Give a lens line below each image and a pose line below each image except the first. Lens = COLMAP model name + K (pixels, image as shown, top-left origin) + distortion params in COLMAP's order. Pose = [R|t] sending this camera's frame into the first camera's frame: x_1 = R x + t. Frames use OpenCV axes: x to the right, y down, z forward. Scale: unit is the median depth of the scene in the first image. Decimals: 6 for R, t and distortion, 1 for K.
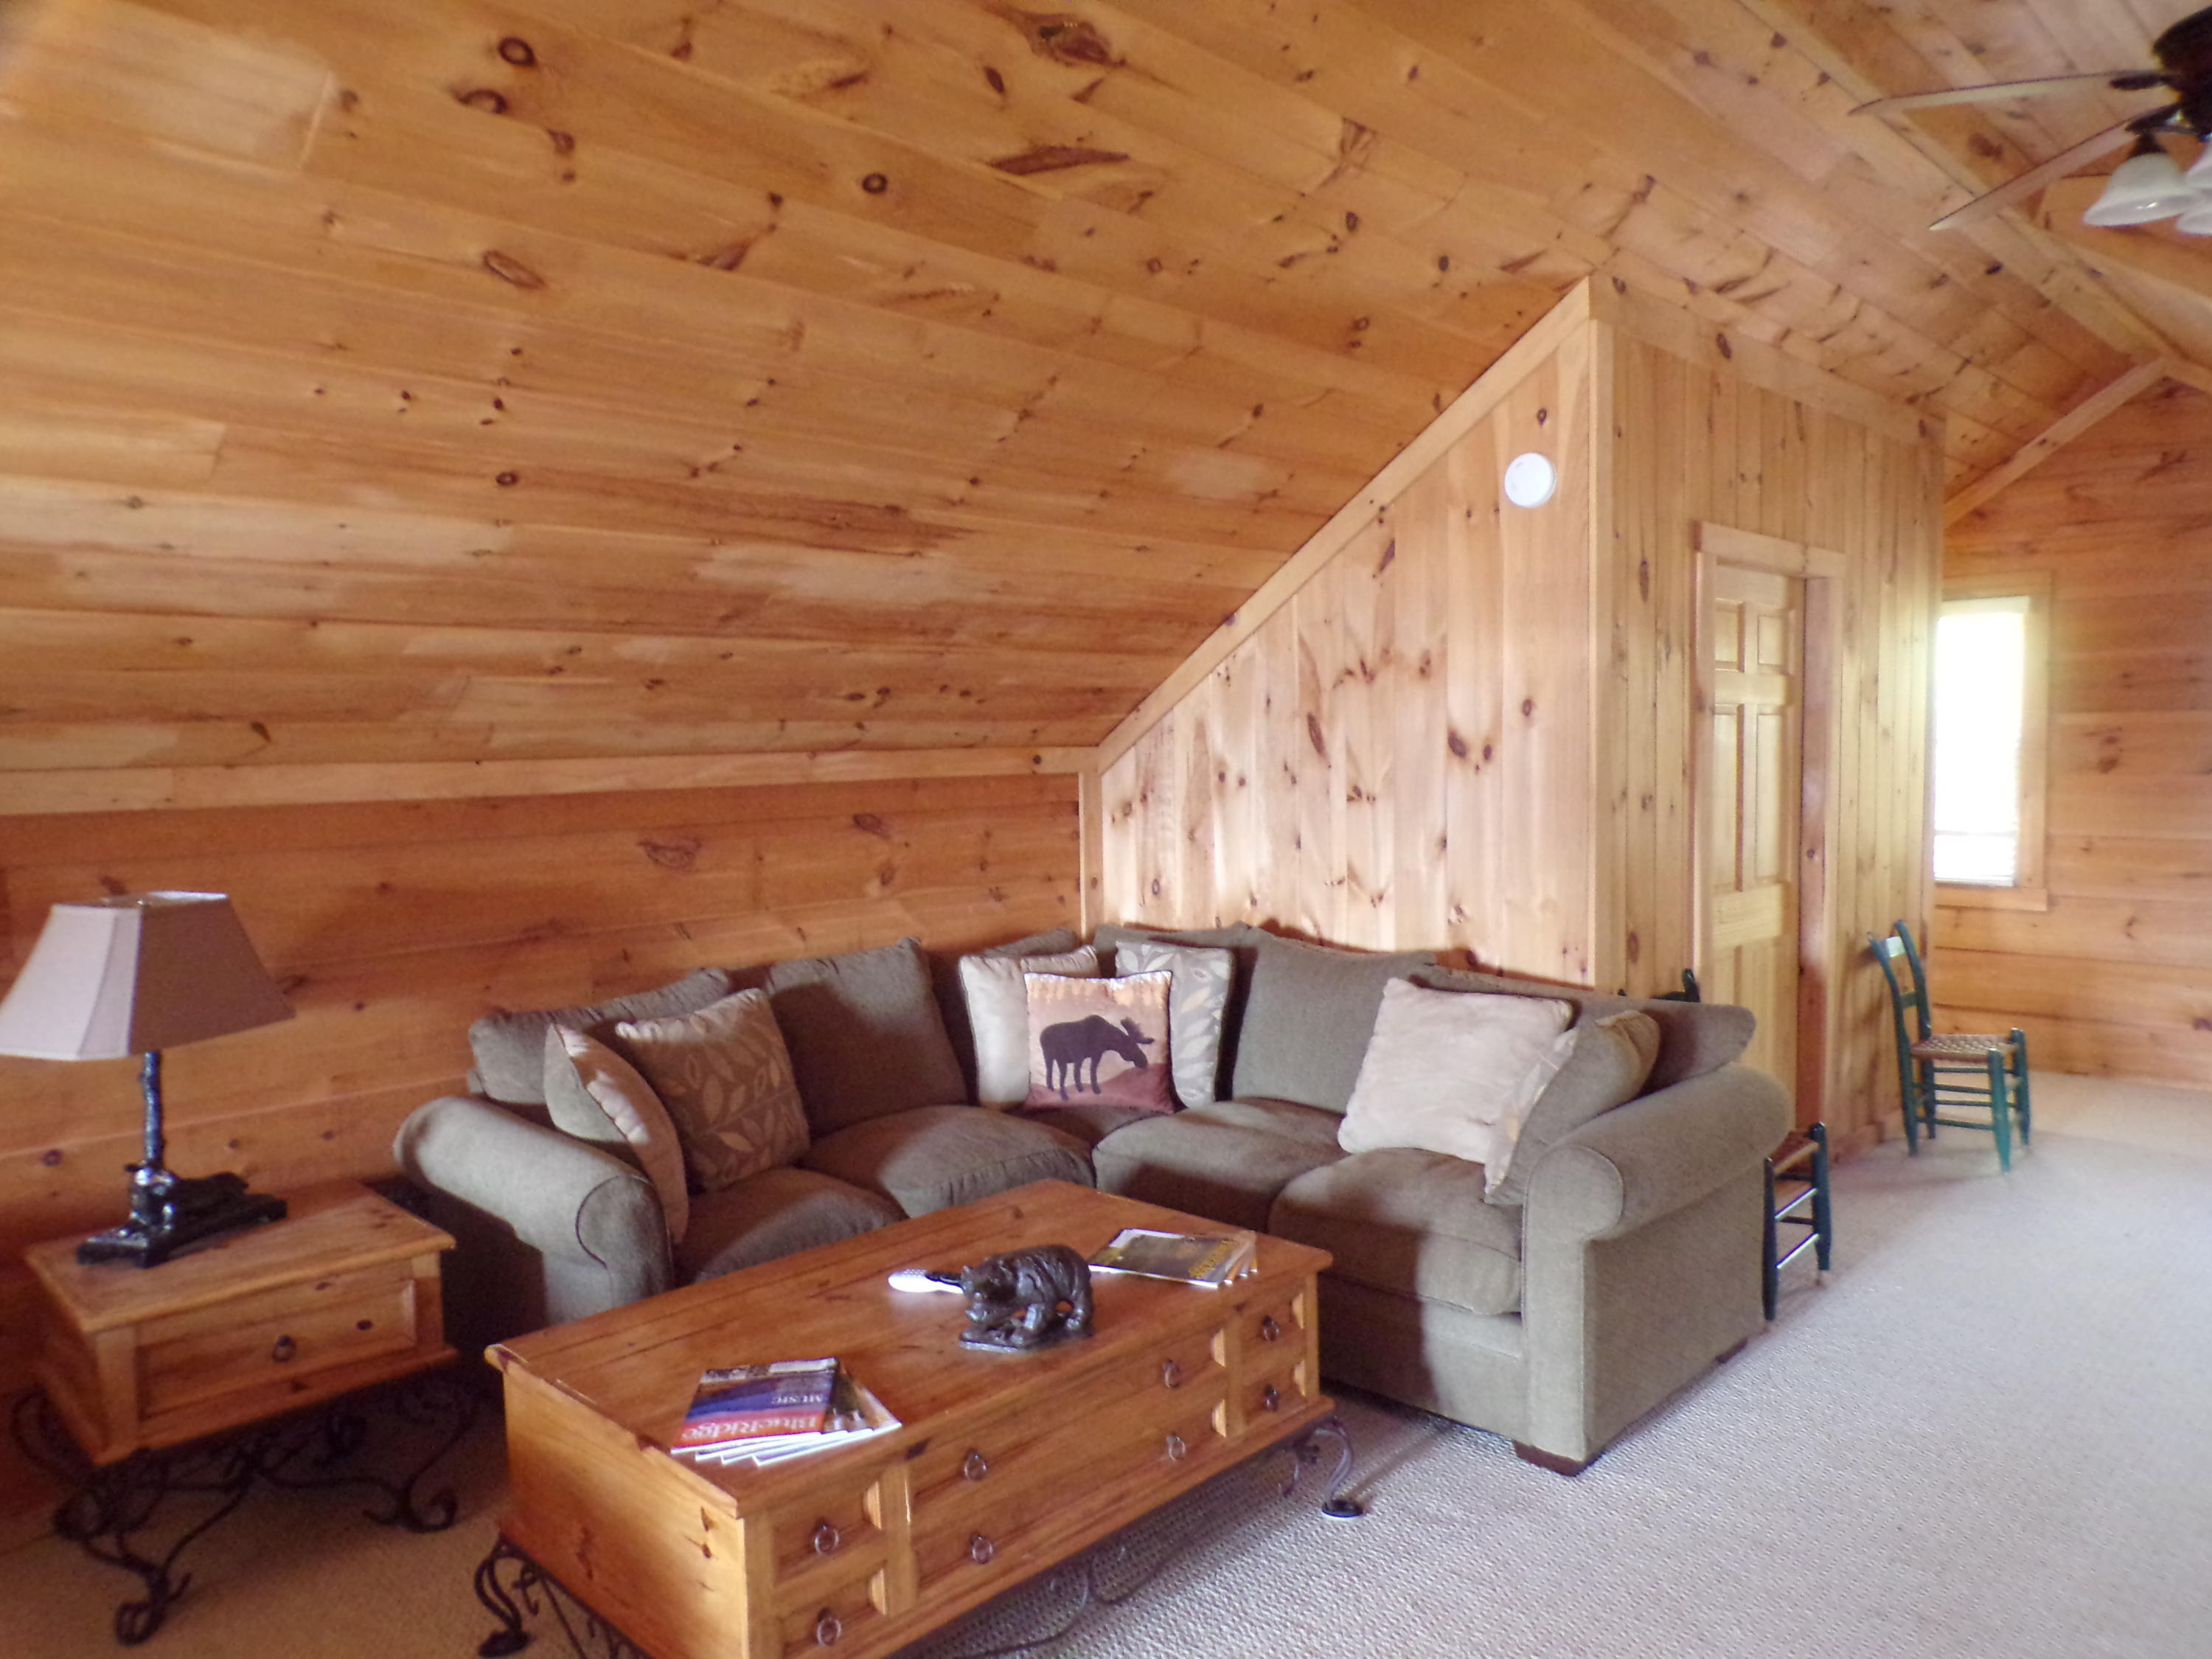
lens RADIAL K [[1510.2, 0, 1120.1], [0, 1510.2, 831.3], [0, 0, 1]] dist [-0.007532, -0.000763]
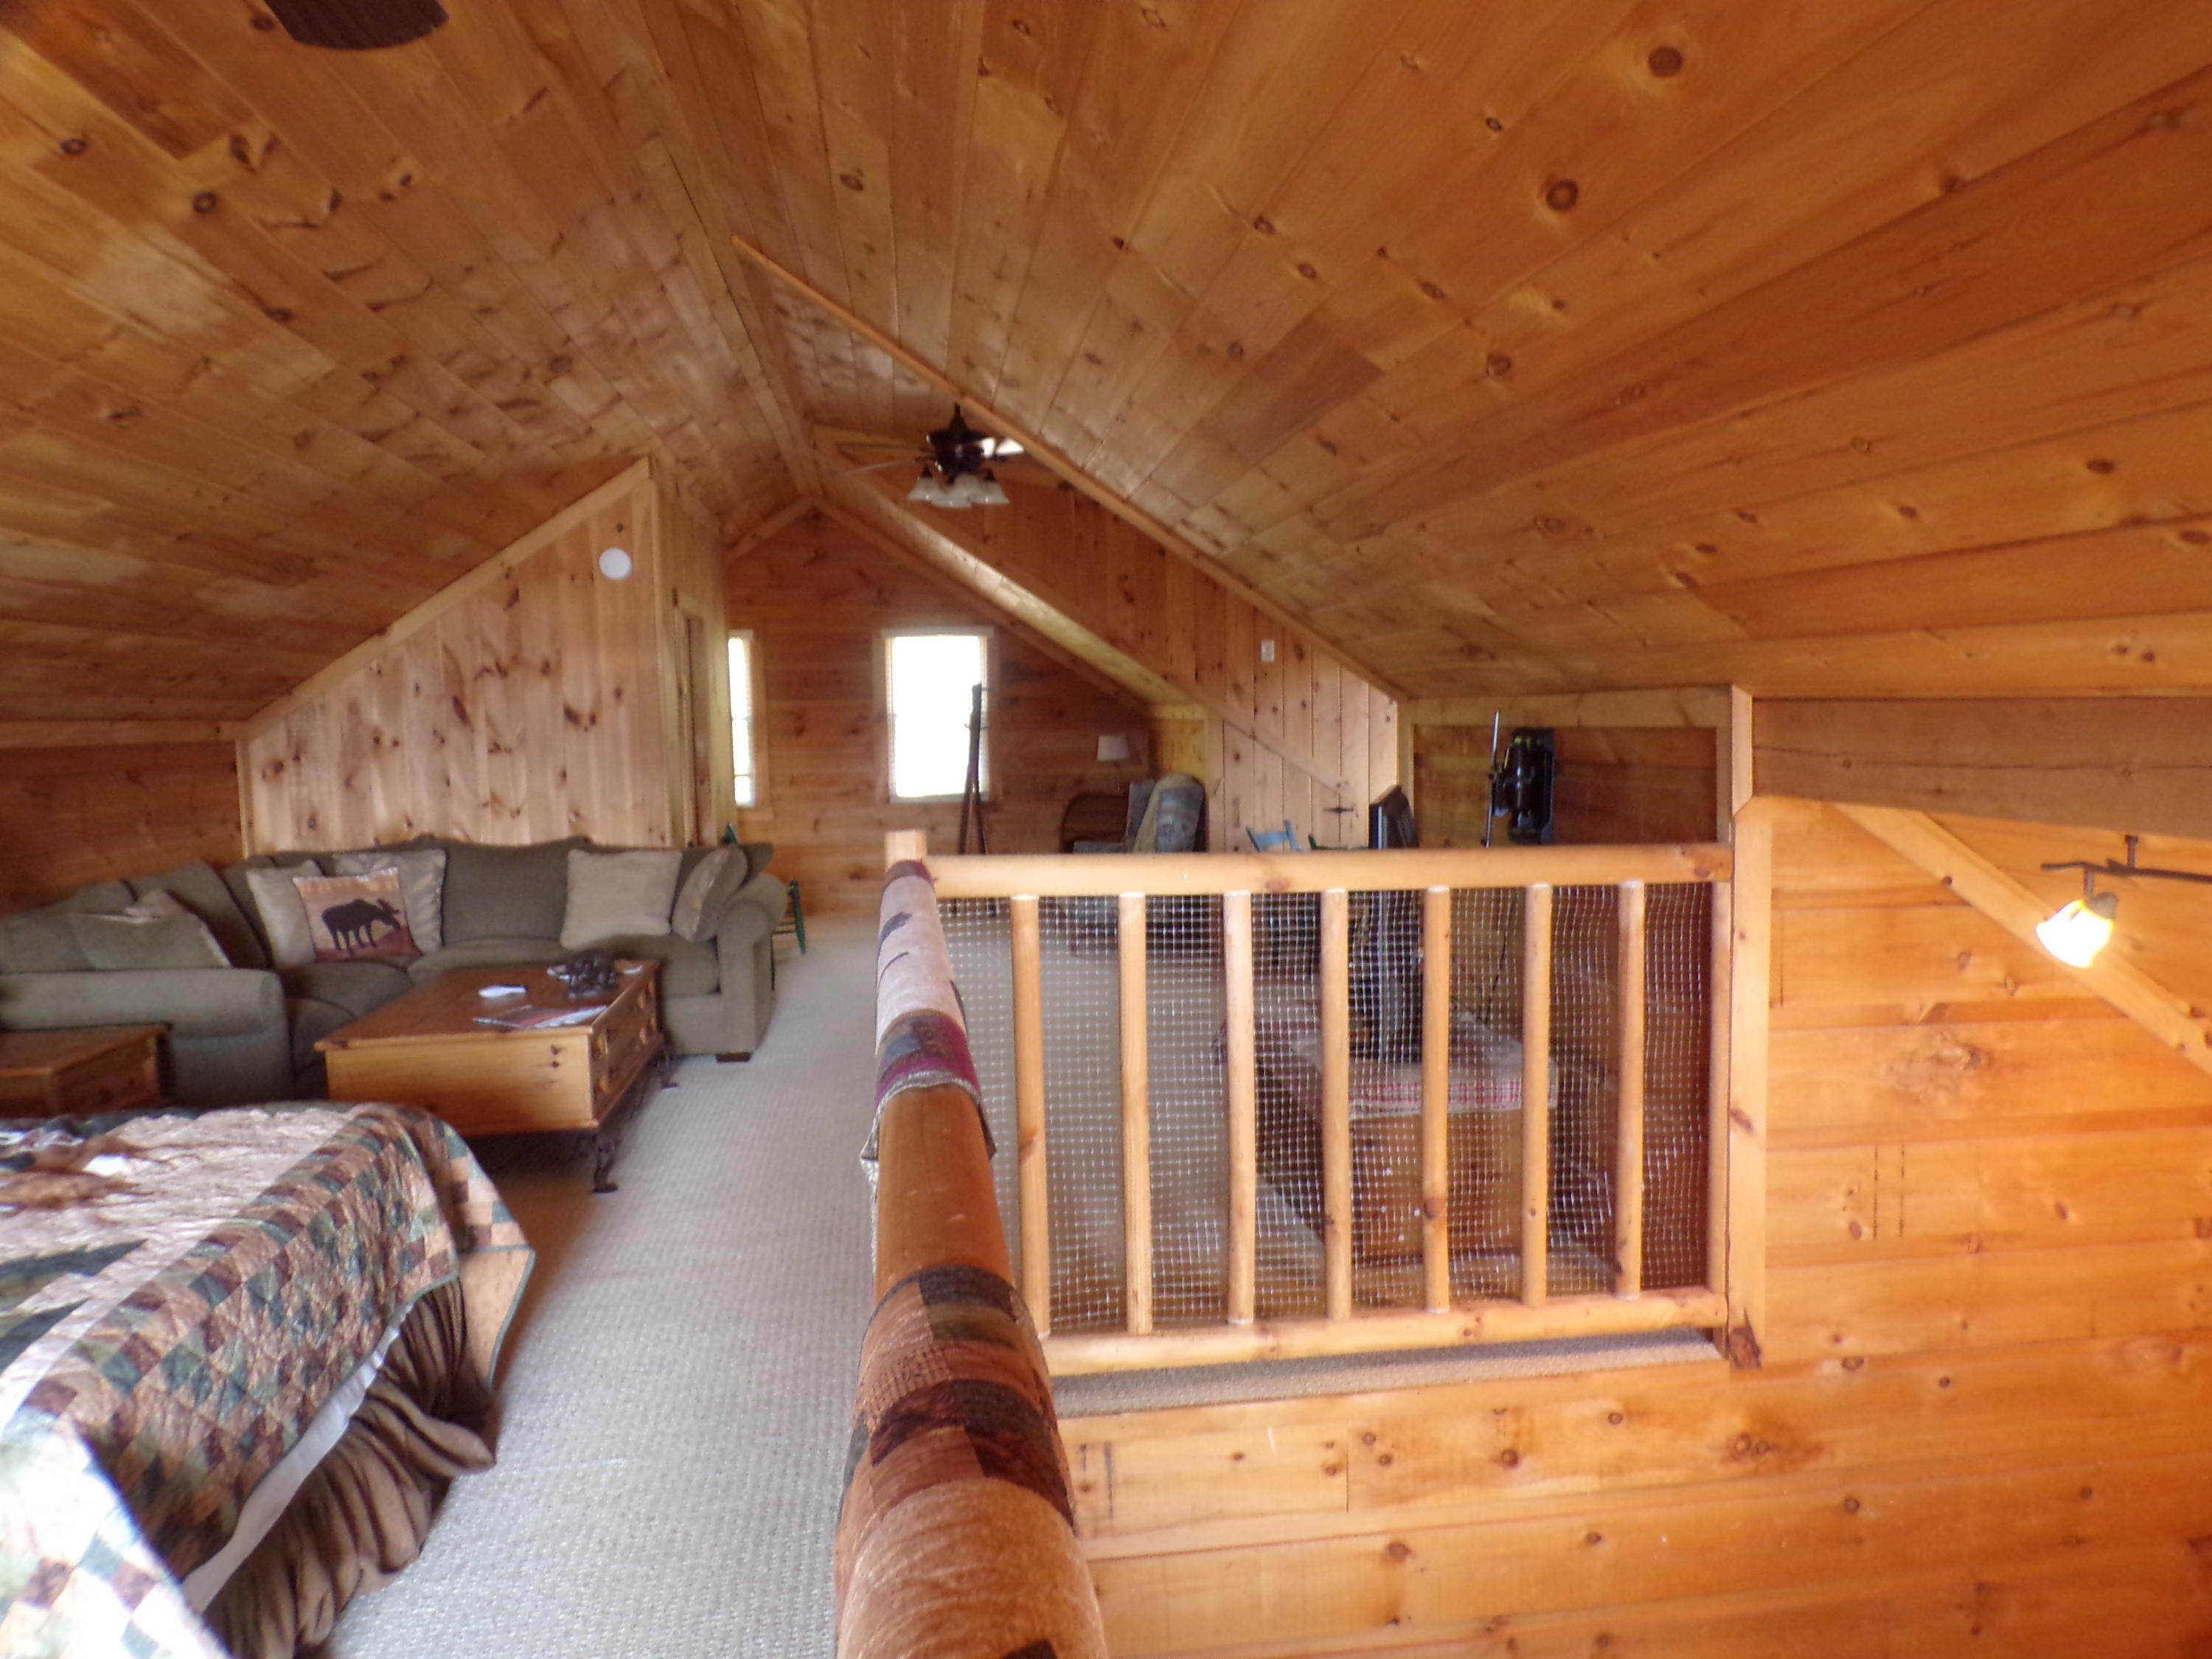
lens RADIAL K [[1510.2, 0, 1120.1], [0, 1510.2, 831.3], [0, 0, 1]] dist [-0.007532, -0.000763]
pose [[0.610483, -0.059125, 0.789819, -0.708713], [0.059607, 0.997812, 0.028622, 0.057313], [-0.789783, 0.029605, 0.612671, -0.483991]]
